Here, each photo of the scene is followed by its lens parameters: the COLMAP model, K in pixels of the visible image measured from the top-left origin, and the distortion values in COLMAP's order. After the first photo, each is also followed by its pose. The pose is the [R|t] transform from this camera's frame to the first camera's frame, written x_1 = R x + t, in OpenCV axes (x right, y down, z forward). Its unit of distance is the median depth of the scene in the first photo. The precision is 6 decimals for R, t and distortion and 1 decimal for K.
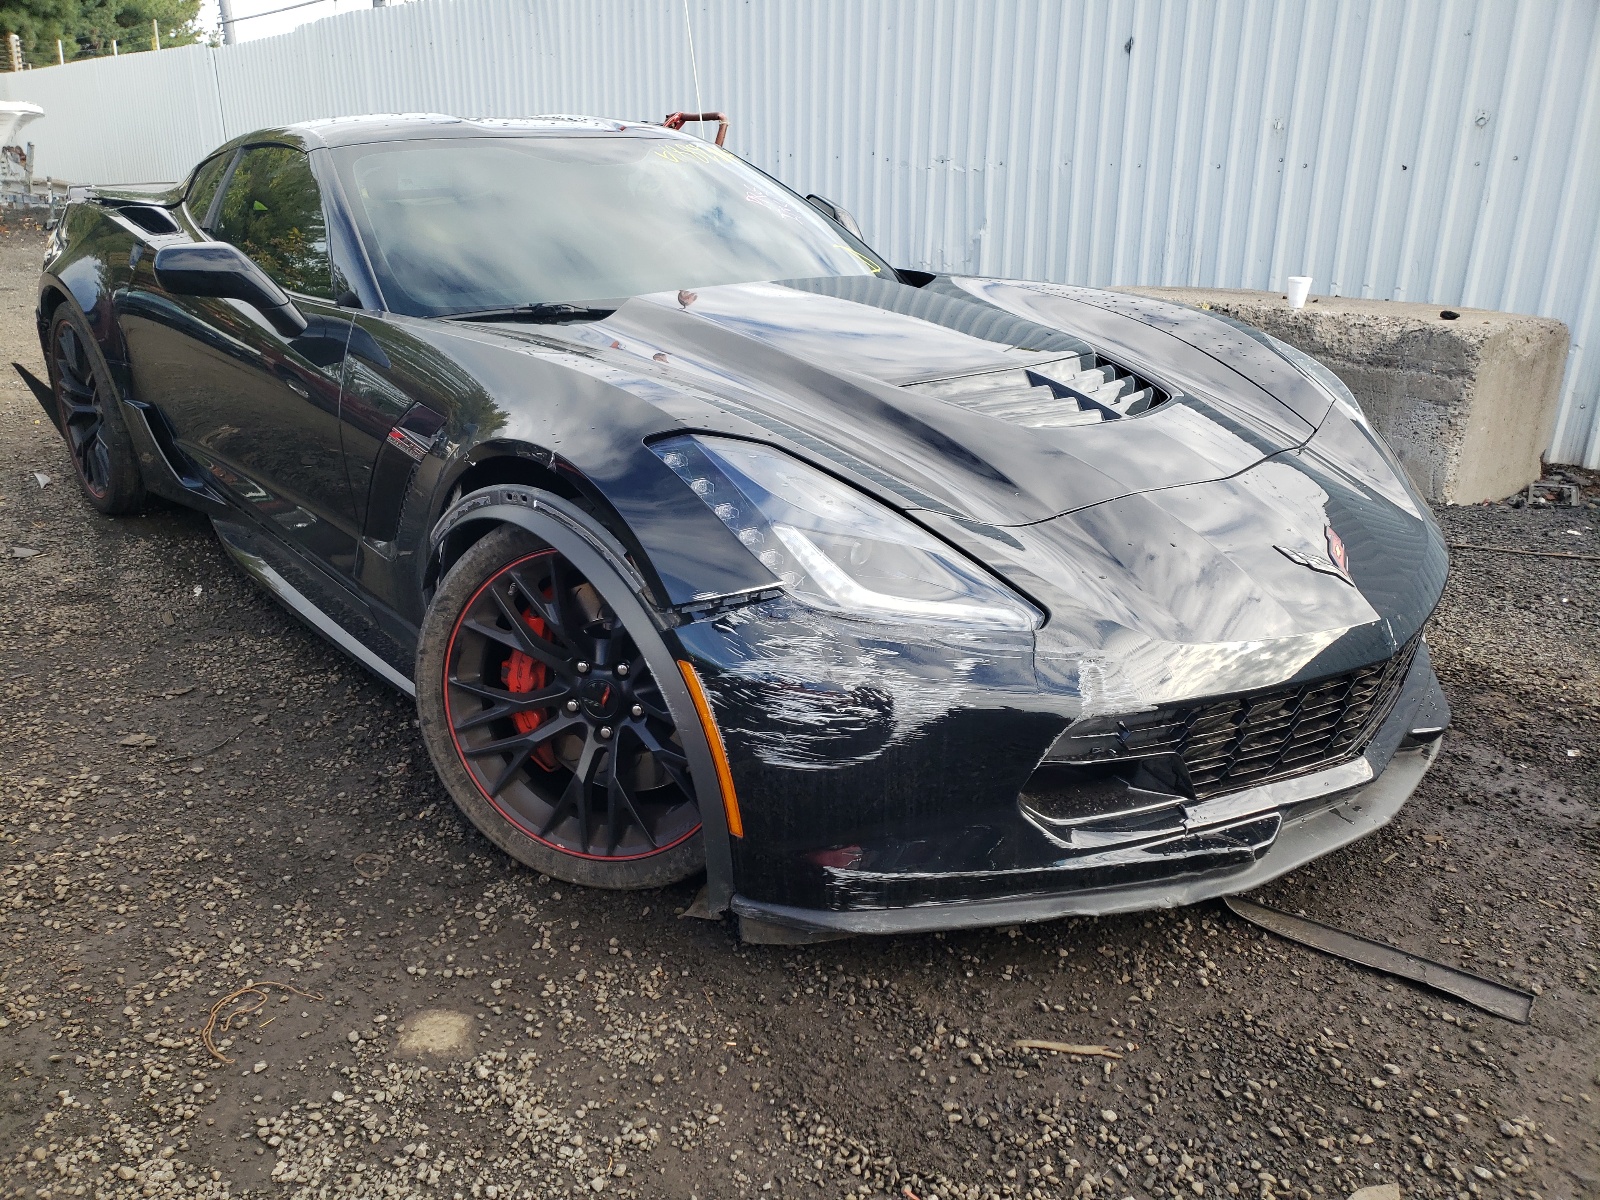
lens RADIAL K [[1219.2, 0, 798.1], [0, 1219.2, 600.7], [0, 0, 1]] dist [0.003571, 0.000480]
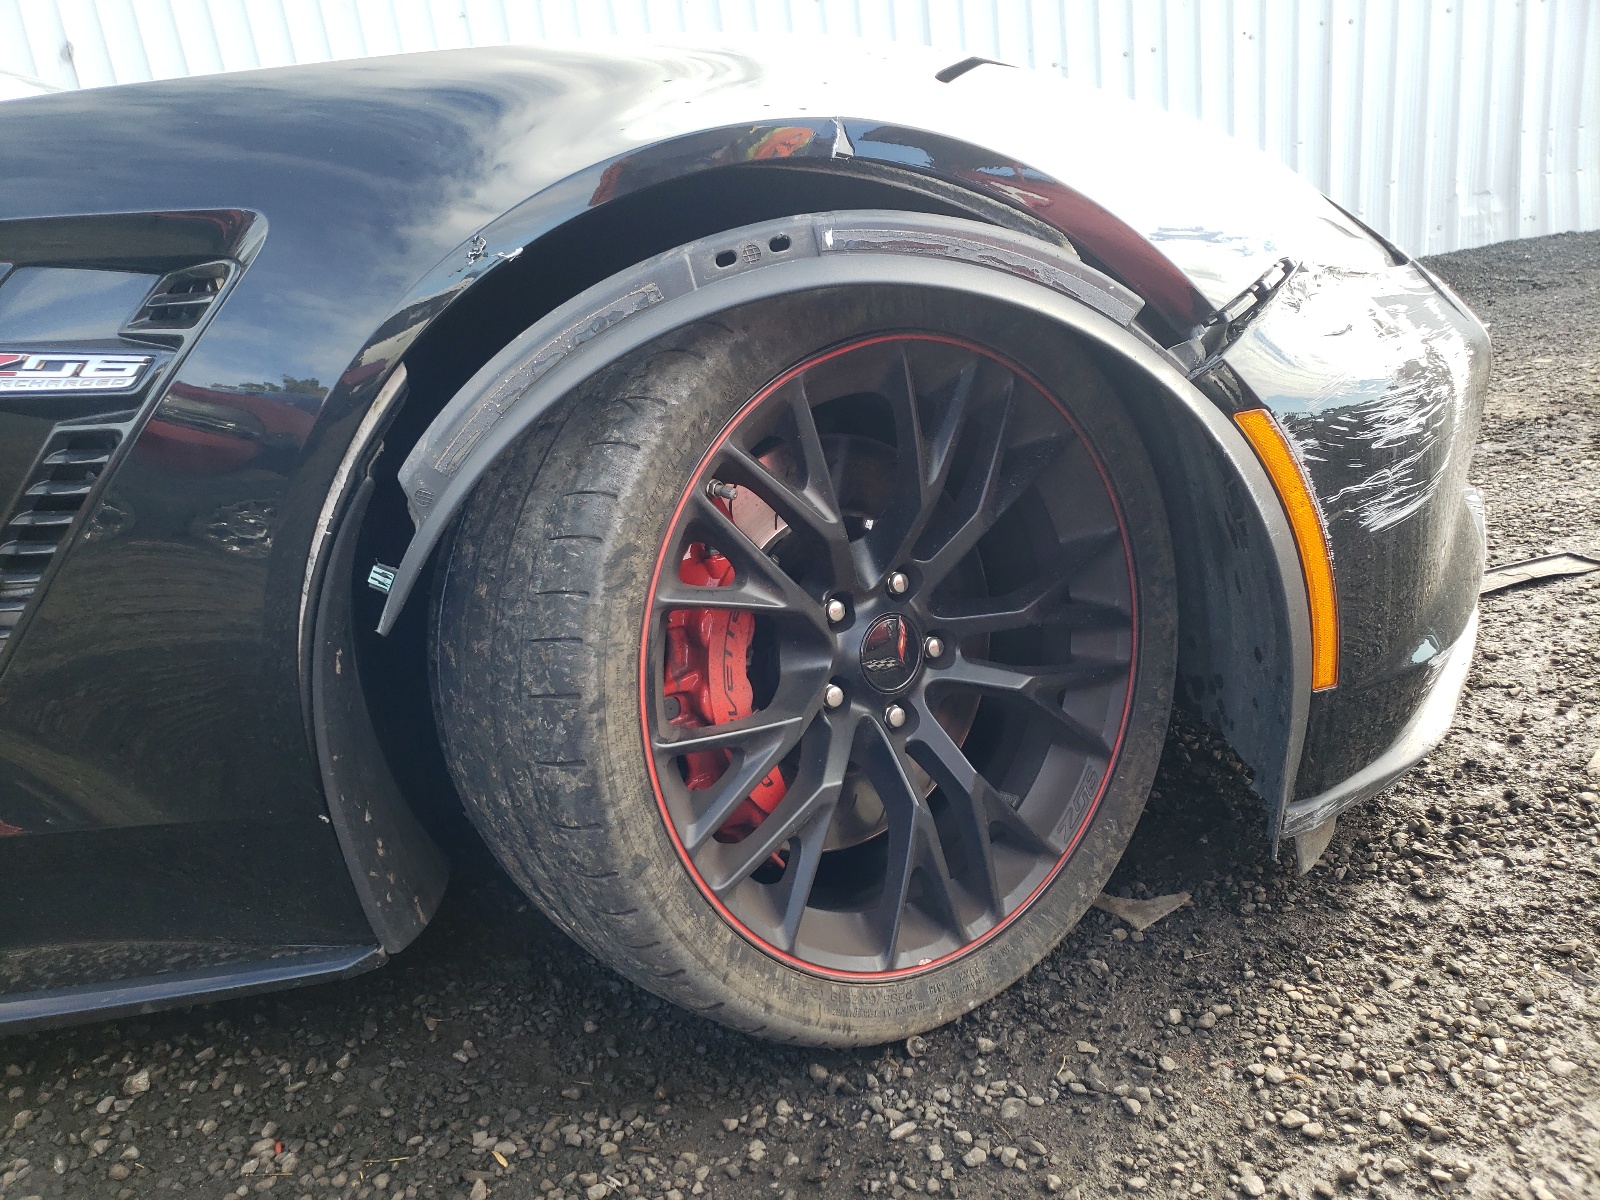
lens RADIAL K [[1219.2, 0, 798.5], [0, 1219.2, 596.1], [0, 0, 1]] dist [0.003571, 0.000480]
pose [[0.616100, -0.335190, 0.712789, -0.556711], [0.392075, 0.915365, 0.091561, -0.003416], [-0.683152, 0.223056, 0.695377, 0.677888]]
